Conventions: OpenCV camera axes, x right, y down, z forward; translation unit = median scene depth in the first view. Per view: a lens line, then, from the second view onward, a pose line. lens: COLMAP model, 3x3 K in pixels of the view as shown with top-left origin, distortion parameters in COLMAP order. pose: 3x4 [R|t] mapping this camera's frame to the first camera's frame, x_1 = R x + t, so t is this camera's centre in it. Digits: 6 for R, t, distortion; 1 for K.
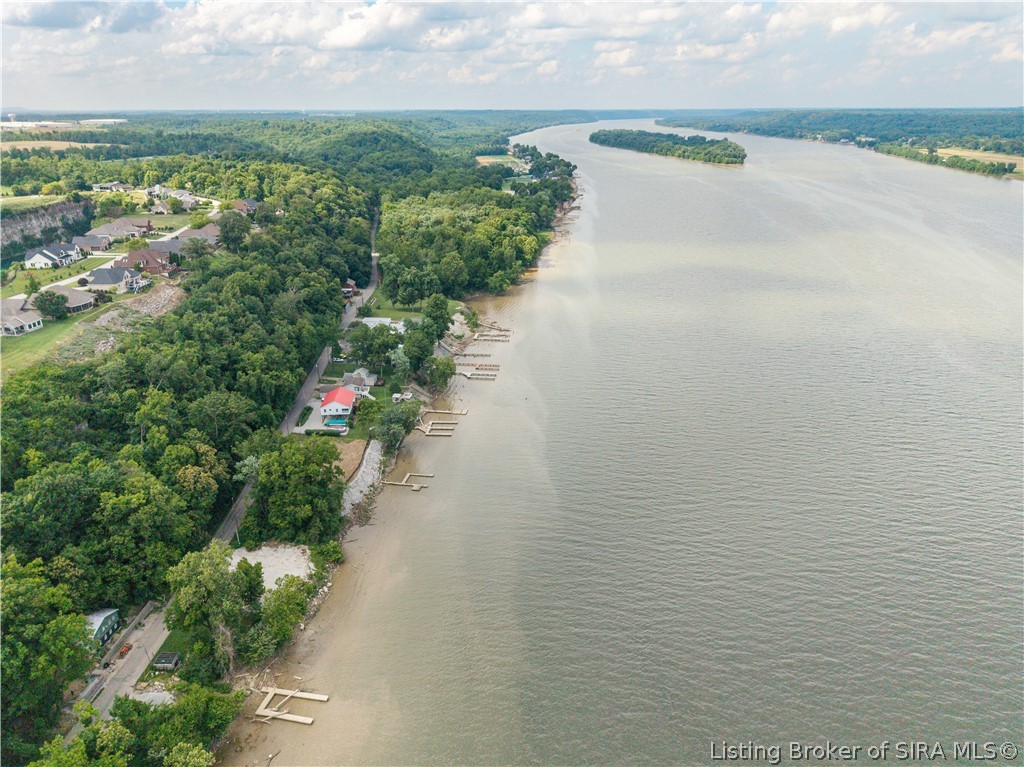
lens RADIAL K [[682.7, 0, 512.0], [0, 682.7, 383.5], [0, 0, 1]] dist [0.059049, -0.081989]
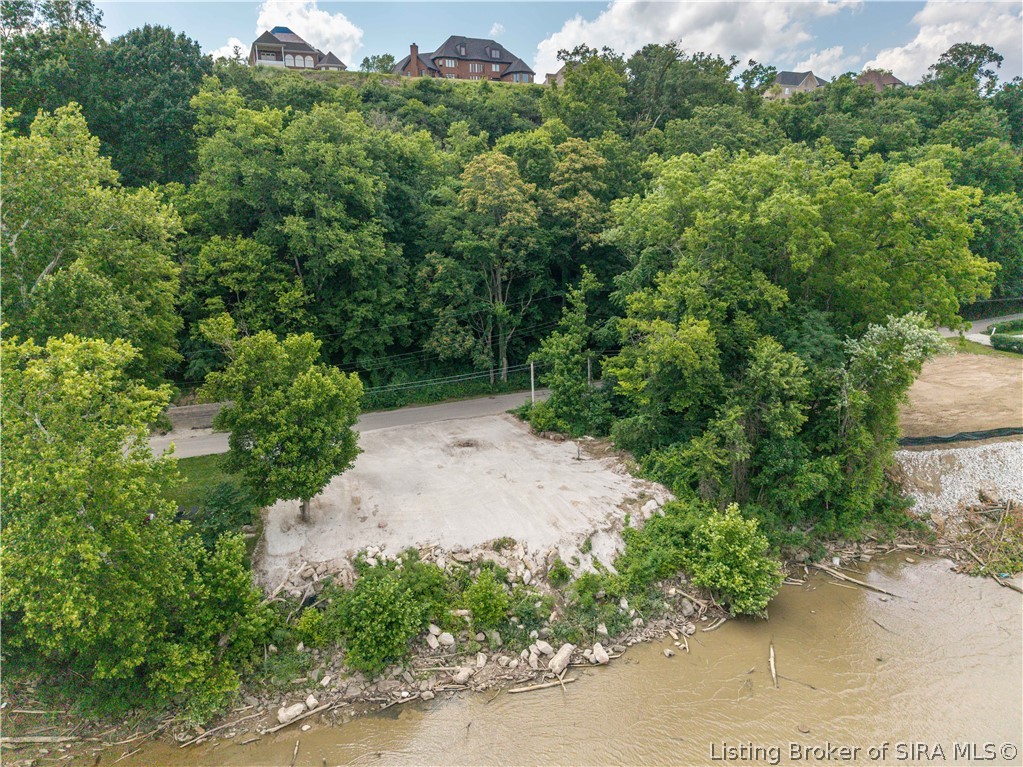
lens RADIAL K [[699.7, 0, 511.5], [0, 699.7, 383.5], [0, 0, 1]] dist [0.007718, -0.002190]
pose [[0.424186, 0.211933, -0.880426, -0.073195], [-0.322489, 0.943844, 0.071825, 0.145712], [0.846207, 0.253461, 0.468712, 0.604162]]
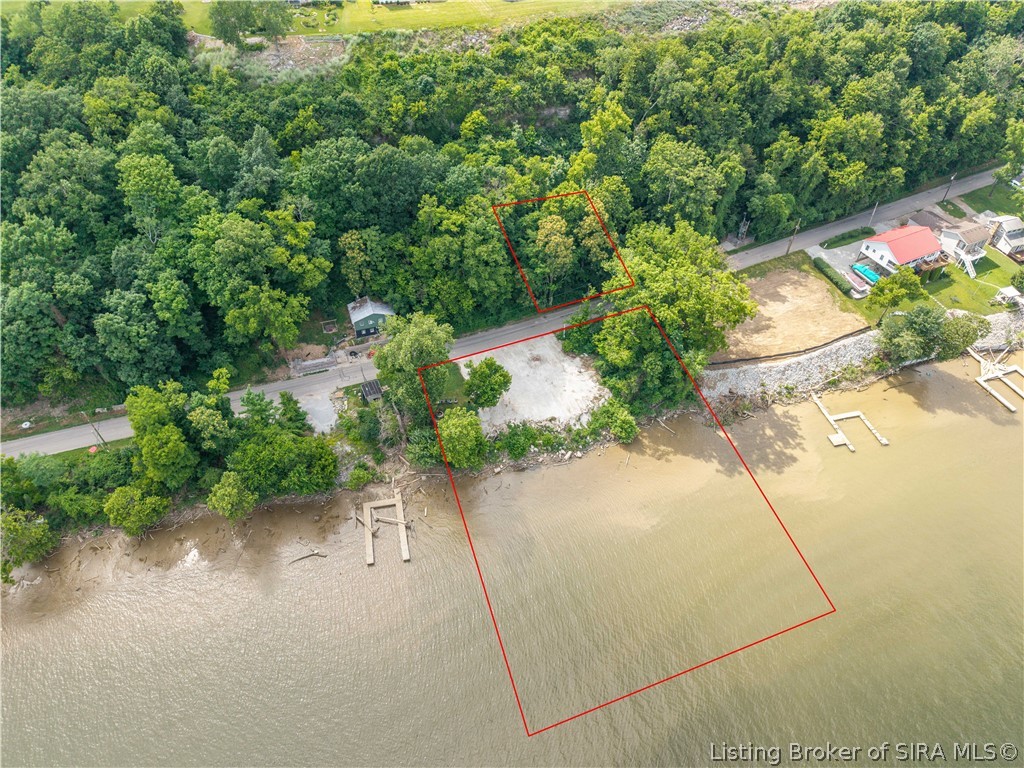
lens RADIAL K [[682.7, 0, 512.0], [0, 682.7, 384.0], [0, 0, 1]] dist [0.059049, -0.081989]
pose [[0.394782, 0.666415, -0.632486, 0.087748], [-0.354755, 0.745579, 0.564146, -0.111450], [0.847524, 0.001663, 0.530755, 0.385387]]
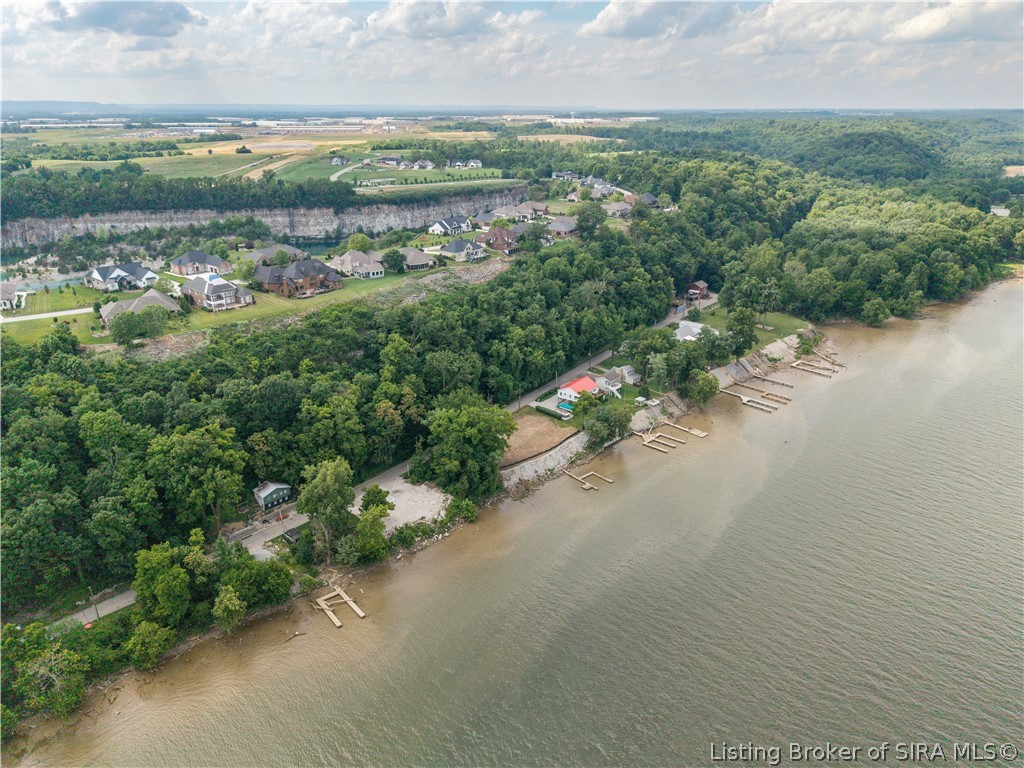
lens RADIAL K [[682.7, 0, 512.0], [0, 682.7, 384.0], [0, 0, 1]] dist [0.059049, -0.081989]
pose [[0.769734, 0.238327, -0.592208, 0.296158], [-0.237247, 0.968049, 0.081214, -0.043191], [0.592642, 0.077986, 0.801682, 0.106241]]
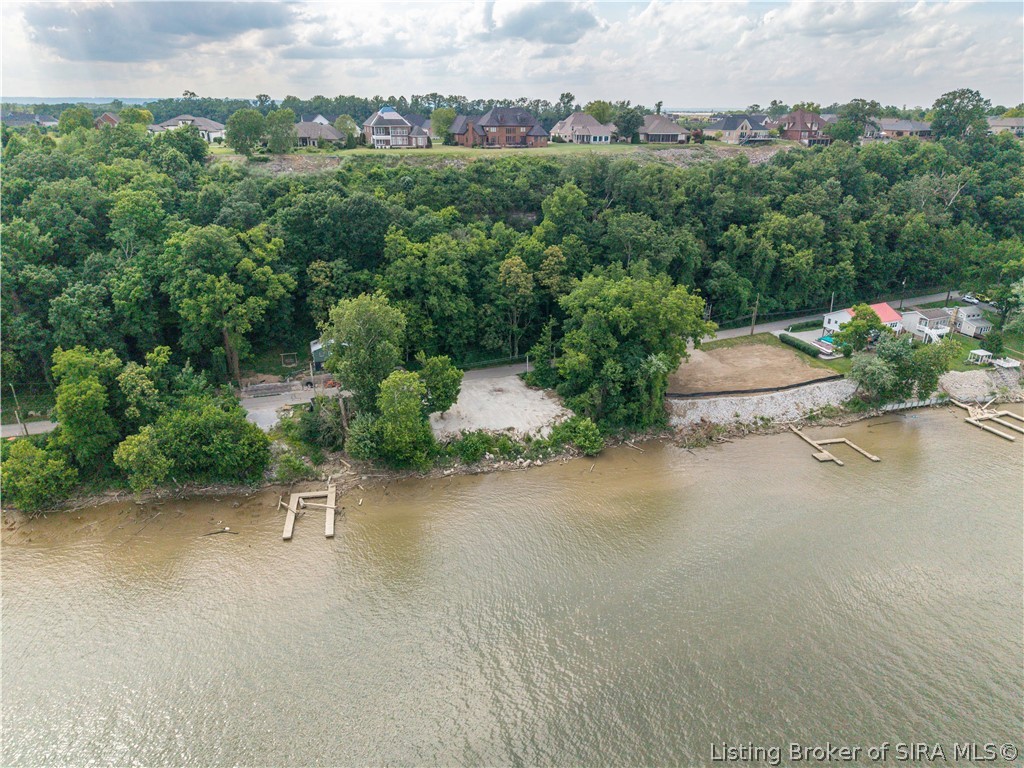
lens RADIAL K [[682.7, 0, 512.0], [0, 682.7, 384.0], [0, 0, 1]] dist [0.059049, -0.081989]
pose [[0.381072, 0.348079, -0.856519, 0.195334], [-0.349387, 0.911941, 0.215157, 0.059560], [0.855987, 0.217266, 0.469129, 0.455071]]
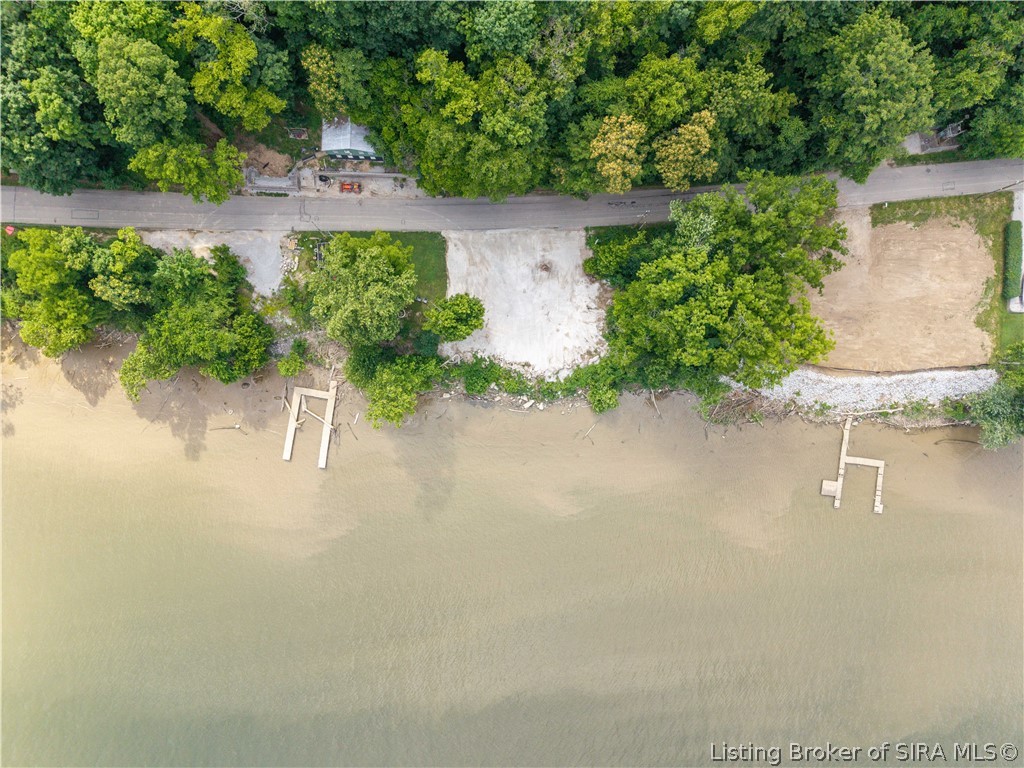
lens RADIAL K [[682.7, 0, 512.0], [0, 682.7, 384.0], [0, 0, 1]] dist [0.059049, -0.081989]
pose [[0.036582, 0.999288, 0.009193, -0.207240], [-0.398147, 0.006136, 0.917301, -0.209445], [0.916592, -0.037217, 0.398089, 0.505677]]
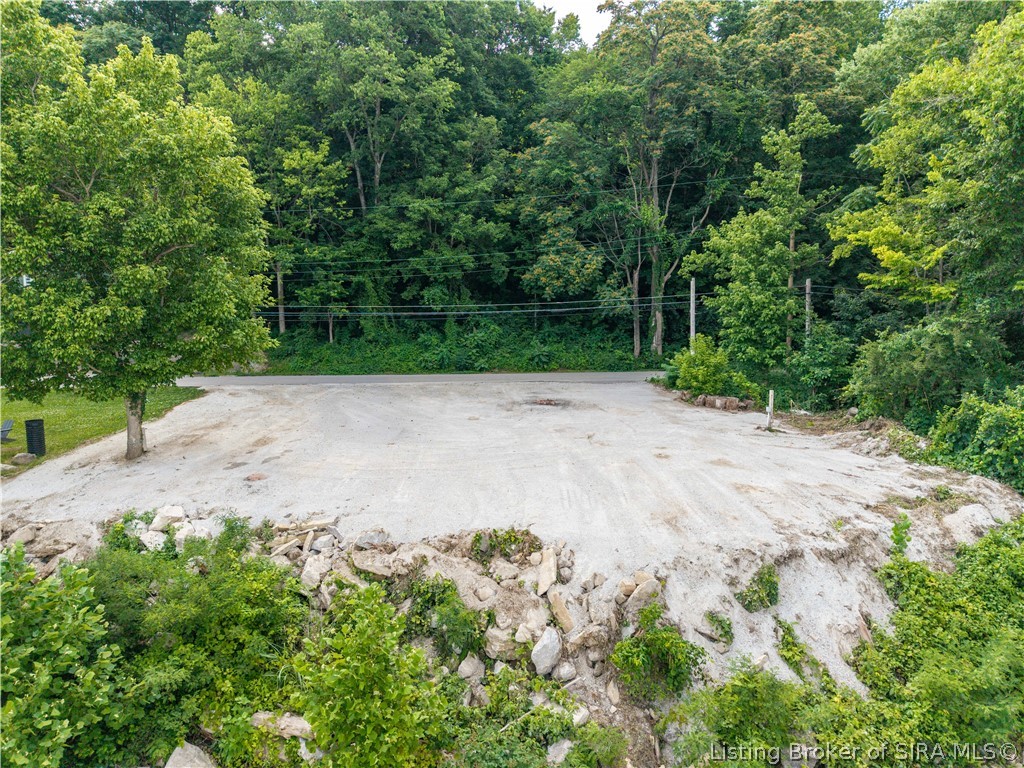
lens RADIAL K [[700.4, 0, 512.0], [0, 700.4, 384.0], [0, 0, 1]] dist [0.007718, -0.002190]
pose [[0.125519, 0.092295, -0.987789, -0.158573], [-0.369504, 0.928377, 0.039790, 0.180199], [0.920713, 0.359998, 0.150632, 0.679040]]
